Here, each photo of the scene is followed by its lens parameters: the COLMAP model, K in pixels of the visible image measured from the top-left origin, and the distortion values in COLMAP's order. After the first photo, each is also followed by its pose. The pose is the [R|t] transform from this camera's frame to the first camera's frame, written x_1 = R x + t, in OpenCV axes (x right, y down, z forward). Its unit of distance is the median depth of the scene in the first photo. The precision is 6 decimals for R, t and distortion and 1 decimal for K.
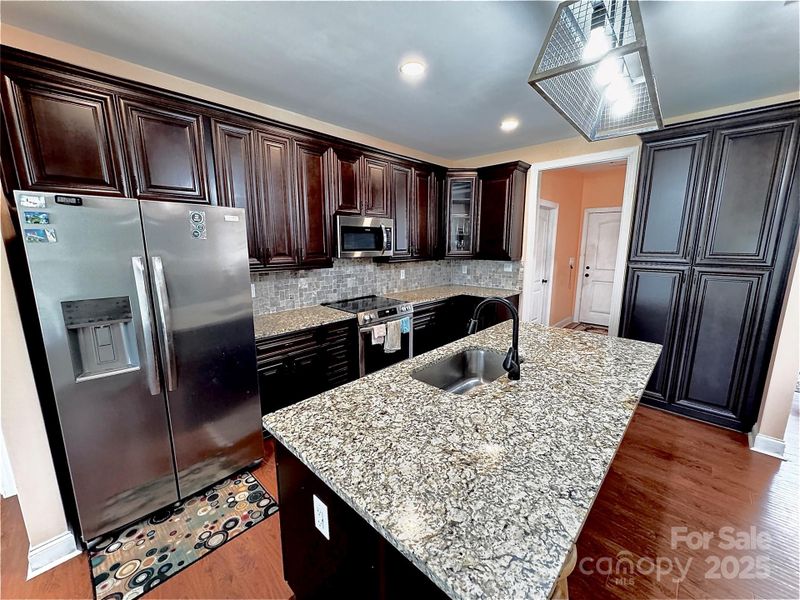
lens RADIAL K [[320.8, 0, 400.0], [0, 320.8, 300.0], [0, 0, 1]] dist [-0.000494, -0.000060]
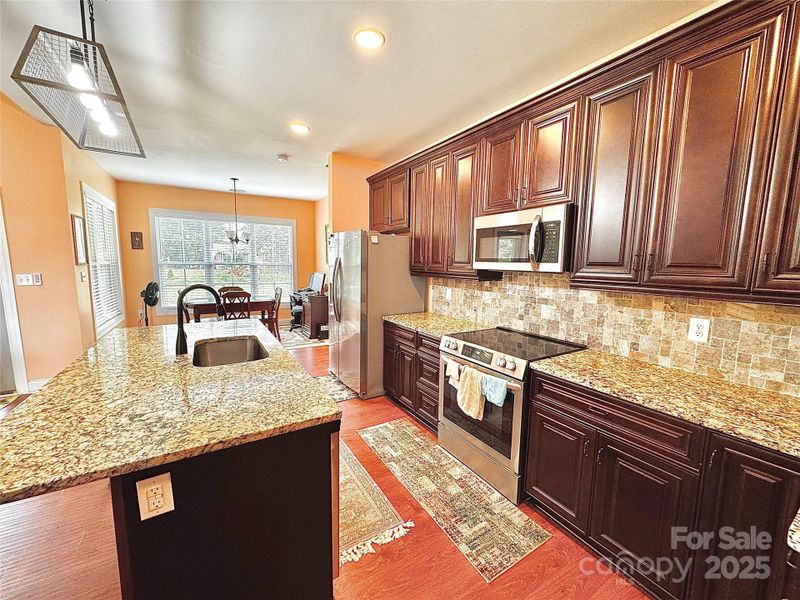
lens RADIAL K [[320.8, 0, 400.0], [0, 320.8, 300.0], [0, 0, 1]] dist [-0.000494, -0.000060]
pose [[-0.256182, 0.110482, -0.960294, 0.971071], [-0.191586, 0.967935, 0.162471, -0.225299], [0.947452, 0.225601, -0.226800, 1.527961]]
